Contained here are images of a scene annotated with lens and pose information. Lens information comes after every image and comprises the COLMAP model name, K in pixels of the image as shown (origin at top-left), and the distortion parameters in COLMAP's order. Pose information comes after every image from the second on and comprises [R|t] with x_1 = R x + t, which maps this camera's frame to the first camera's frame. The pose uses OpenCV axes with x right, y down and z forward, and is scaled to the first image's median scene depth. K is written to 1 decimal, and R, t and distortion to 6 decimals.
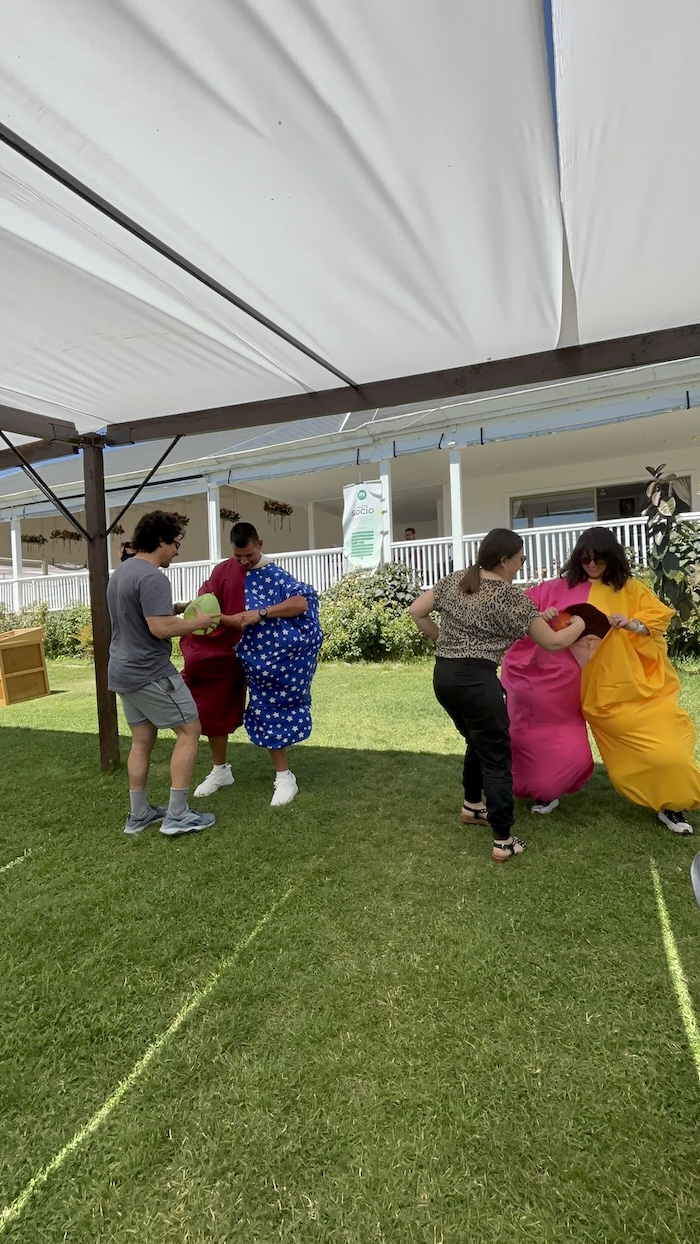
lens RADIAL K [[579.2, 0, 350.0], [0, 579.2, 622.0], [0, 0, 1]] dist [-0.003531, 0.000560]
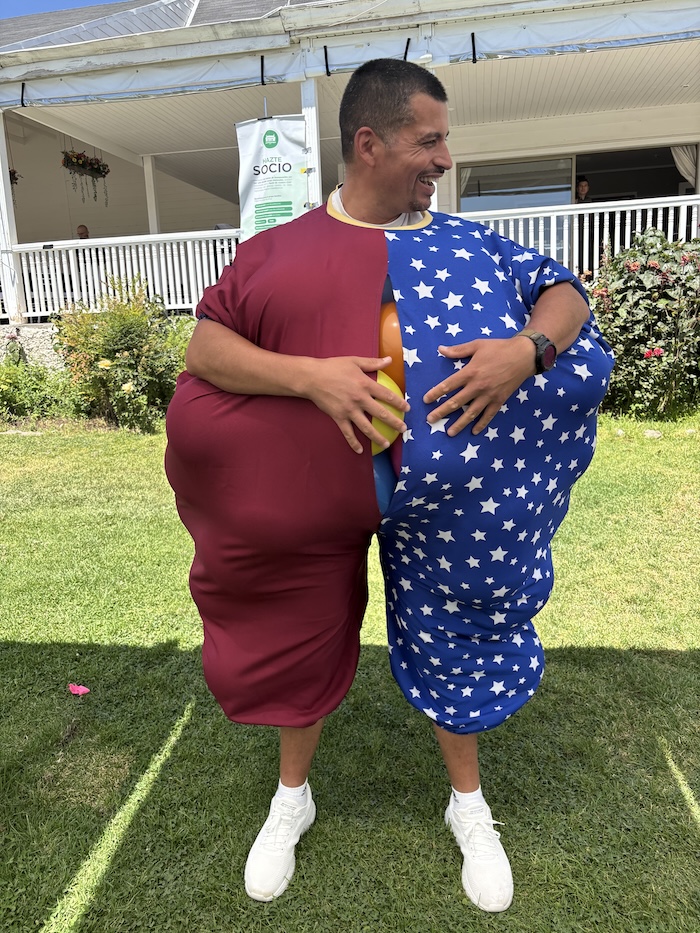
lens RADIAL K [[702.5, 0, 350.0], [0, 702.5, 466.5], [0, 0, 1]] dist [0.040034, -0.055667]
pose [[0.964504, -0.054883, 0.258302, -0.112431], [0.007352, 0.983365, 0.181490, -0.016621], [-0.263966, -0.173149, 0.948863, 0.221138]]
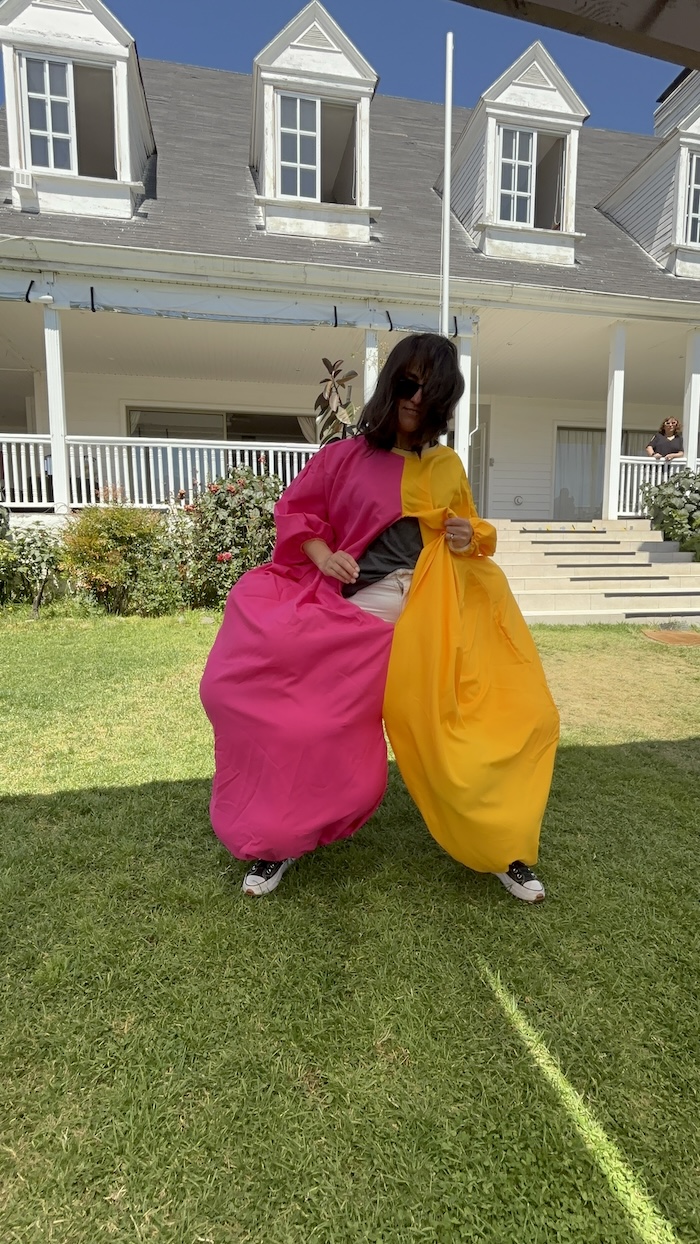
lens RADIAL K [[579.2, 0, 350.0], [0, 579.2, 622.0], [0, 0, 1]] dist [-0.003531, 0.000560]
pose [[0.795348, -0.034109, 0.605193, 0.029978], [-0.024893, 0.995735, 0.088834, 0.008956], [-0.605642, -0.085719, 0.791107, 0.183241]]
